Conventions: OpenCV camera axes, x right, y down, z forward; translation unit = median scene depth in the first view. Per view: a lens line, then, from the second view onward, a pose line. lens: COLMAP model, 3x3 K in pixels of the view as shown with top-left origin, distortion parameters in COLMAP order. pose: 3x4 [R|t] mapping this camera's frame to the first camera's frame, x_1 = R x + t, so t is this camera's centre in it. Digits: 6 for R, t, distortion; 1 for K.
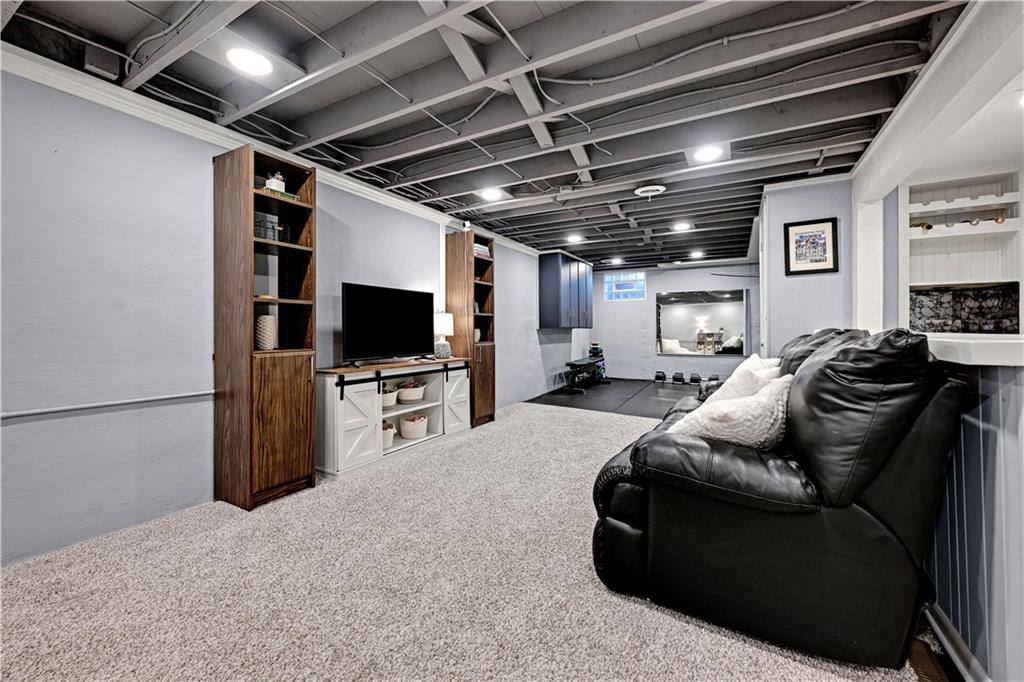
lens RADIAL K [[406.1, 0, 510.2], [0, 406.1, 329.3], [0, 0, 1]] dist [-0.007493, 0.000113]
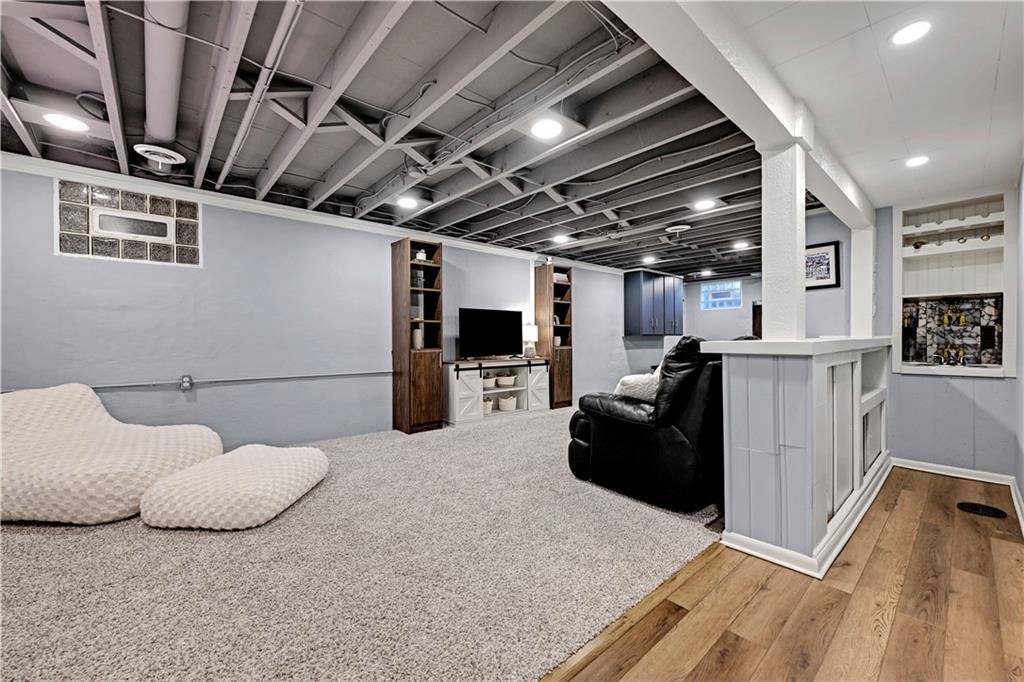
lens RADIAL K [[406.1, 0, 512.3], [0, 406.1, 338.1], [0, 0, 1]] dist [-0.007493, 0.000113]
pose [[0.944848, -0.002426, -0.327500, 0.315920], [0.003345, 0.999992, 0.002241, 0.001544], [0.327492, -0.003213, 0.944849, -0.461298]]
